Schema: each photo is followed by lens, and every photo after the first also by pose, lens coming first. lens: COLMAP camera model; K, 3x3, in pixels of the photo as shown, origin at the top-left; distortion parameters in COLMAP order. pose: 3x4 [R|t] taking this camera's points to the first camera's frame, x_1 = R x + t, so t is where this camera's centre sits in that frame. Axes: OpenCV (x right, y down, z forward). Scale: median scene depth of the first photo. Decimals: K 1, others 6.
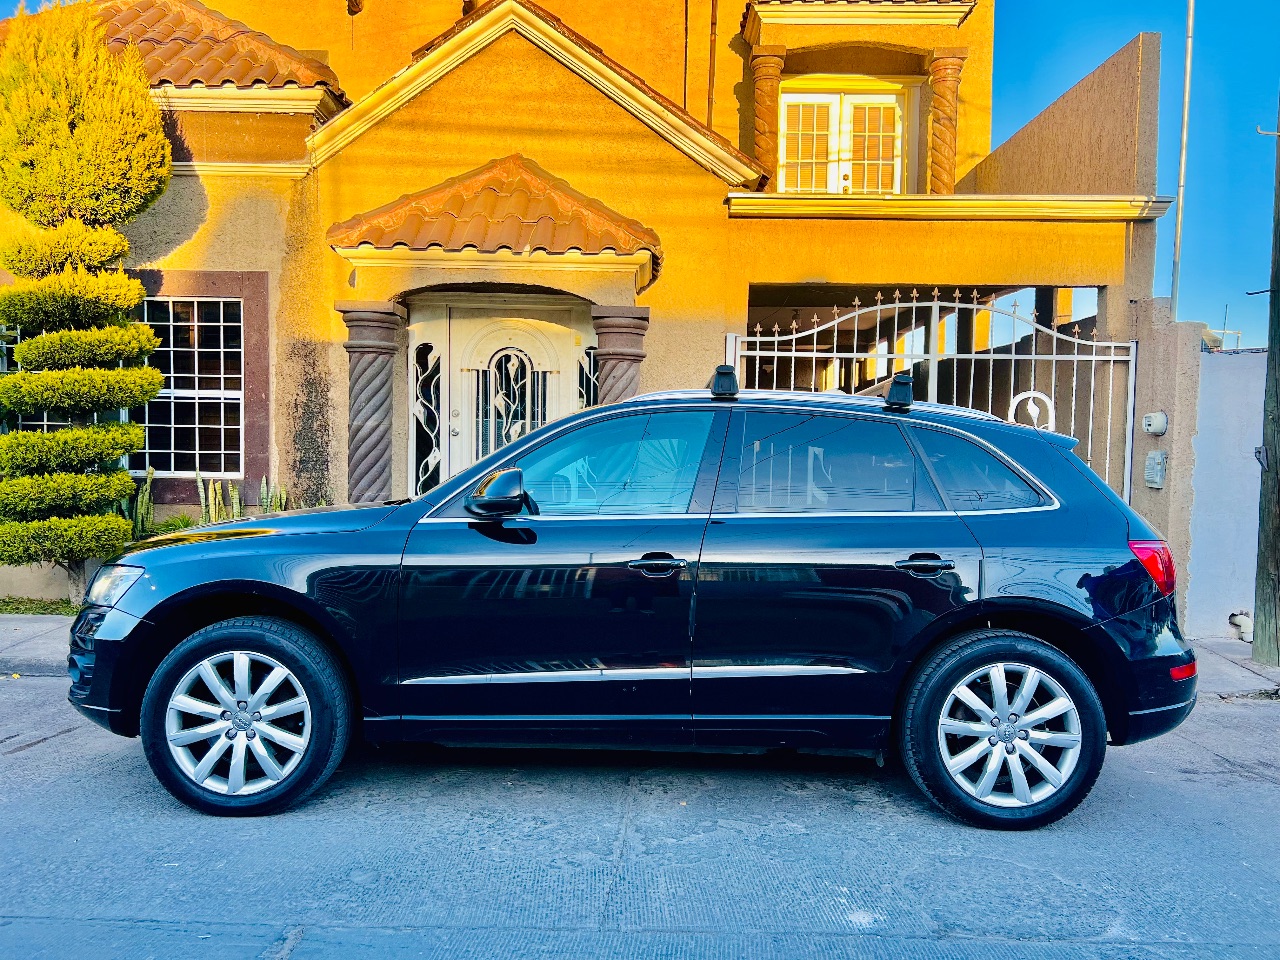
lens RADIAL K [[980.5, 0, 645.0], [0, 980.5, 486.3], [0, 0, 1]] dist [0.075734, -0.088756]
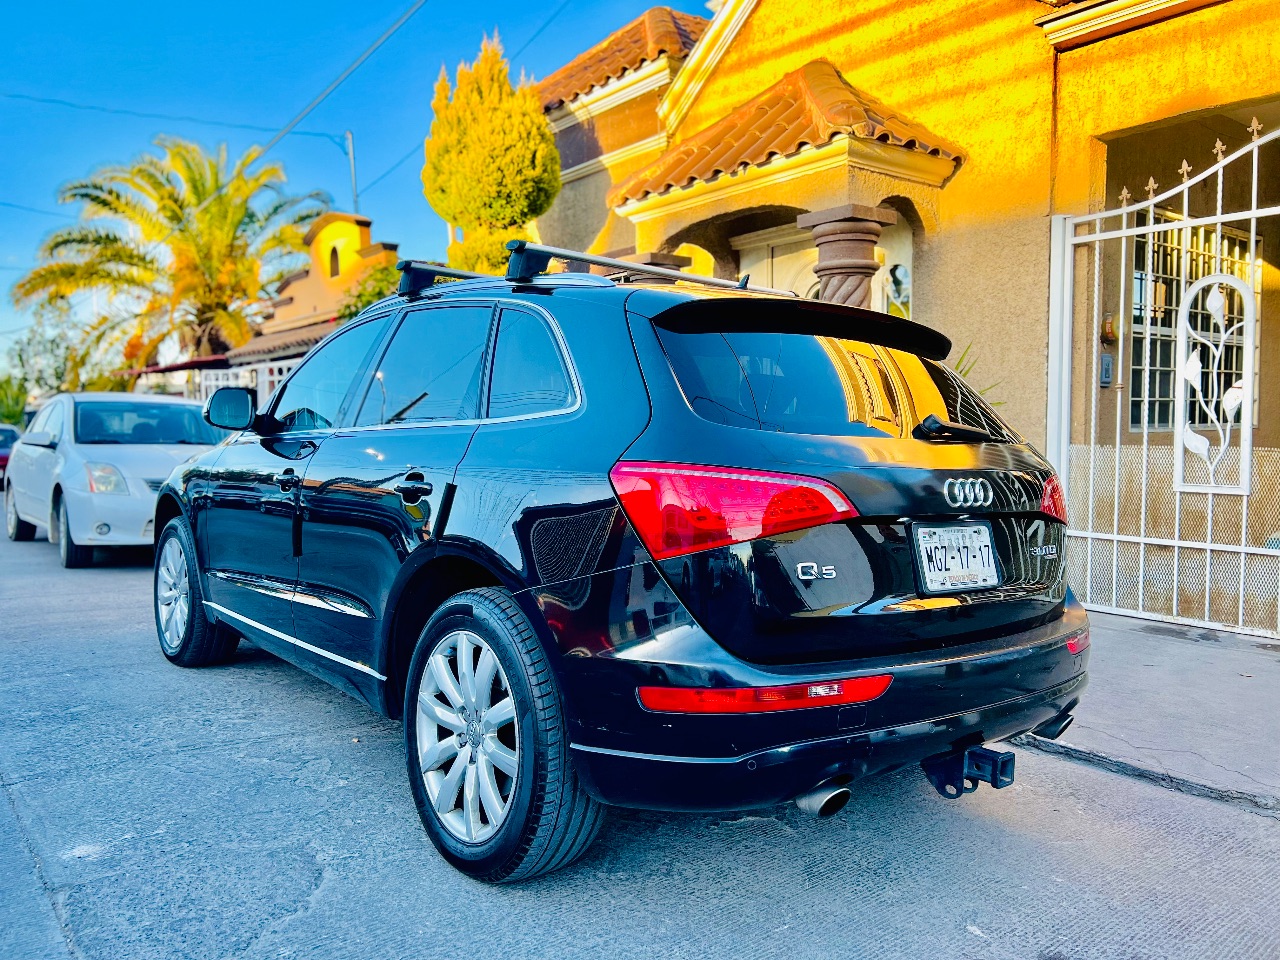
lens RADIAL K [[980.5, 0, 645.0], [0, 980.5, 486.3], [0, 0, 1]] dist [0.075734, -0.088756]
pose [[0.611276, 0.028017, -0.790922, 0.495236], [-0.015778, 0.999606, 0.023215, 0.028731], [0.791260, -0.001712, 0.611477, 0.338322]]
